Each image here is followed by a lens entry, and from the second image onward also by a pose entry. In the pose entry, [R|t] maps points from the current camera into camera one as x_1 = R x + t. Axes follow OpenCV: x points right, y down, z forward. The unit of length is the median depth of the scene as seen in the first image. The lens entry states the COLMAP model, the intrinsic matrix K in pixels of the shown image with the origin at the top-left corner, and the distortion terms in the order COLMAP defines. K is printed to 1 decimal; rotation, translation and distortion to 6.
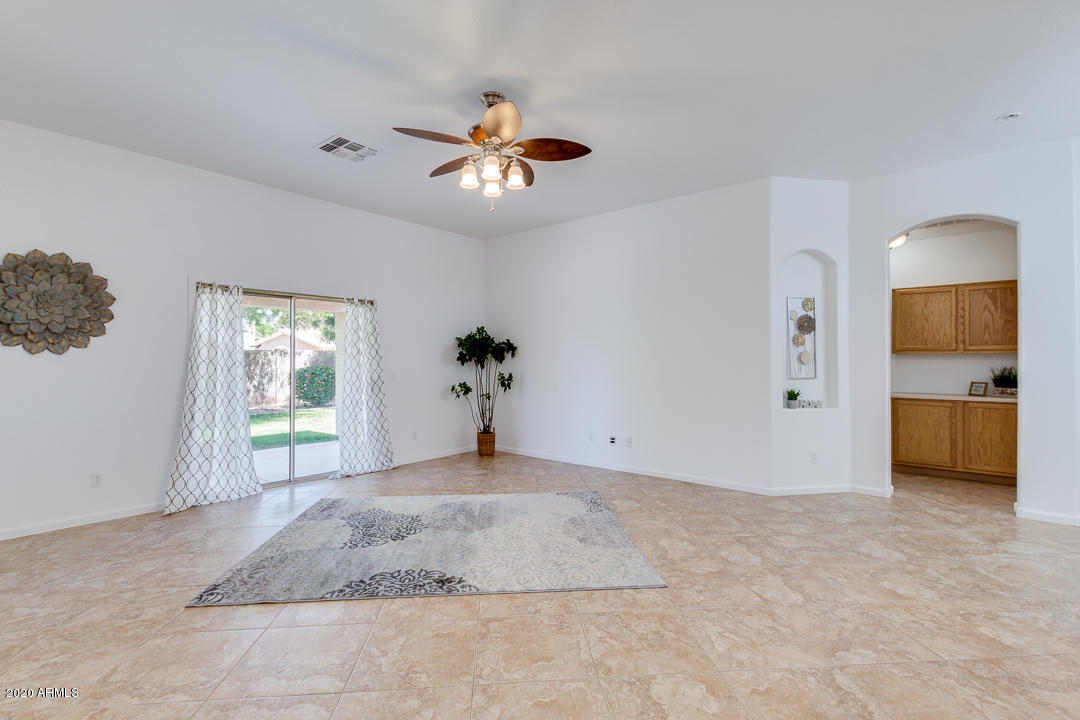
lens RADIAL K [[493.6, 0, 528.1], [0, 493.6, 352.9], [0, 0, 1]] dist [0.008875, -0.004850]
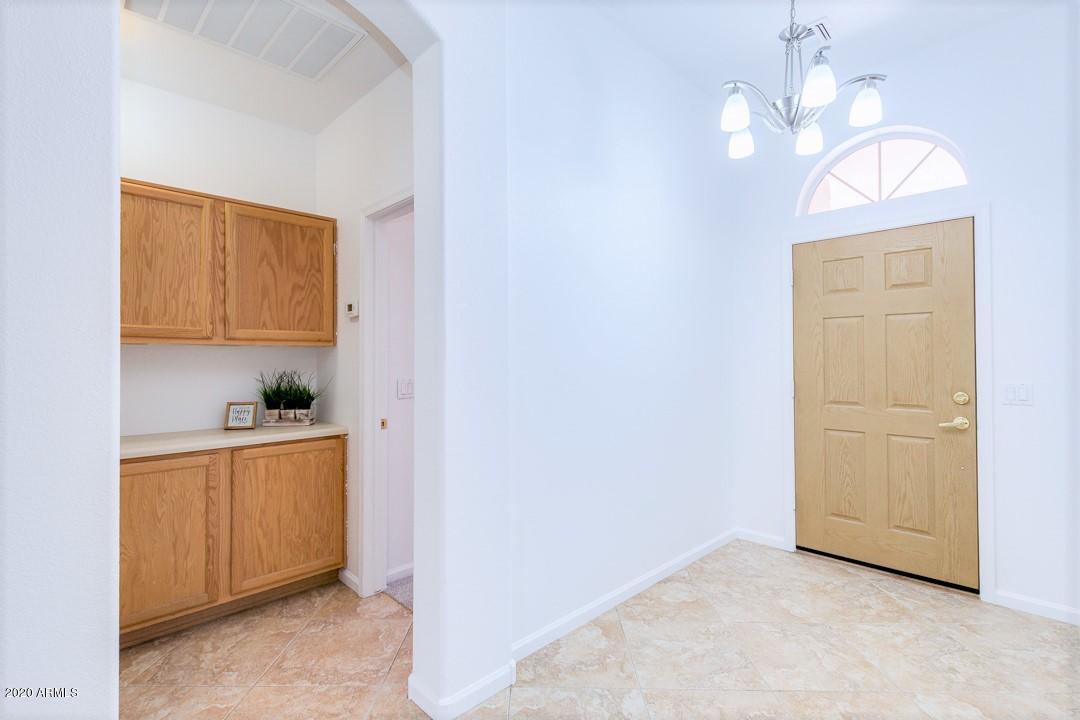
lens RADIAL K [[493.6, 0, 539.6], [0, 493.6, 354.3], [0, 0, 1]] dist [0.008875, -0.004850]
pose [[0.075766, 0.010923, 0.997066, 0.438363], [-0.008286, 0.999912, -0.010324, 0.013065], [-0.997091, -0.007479, 0.075850, 0.677415]]
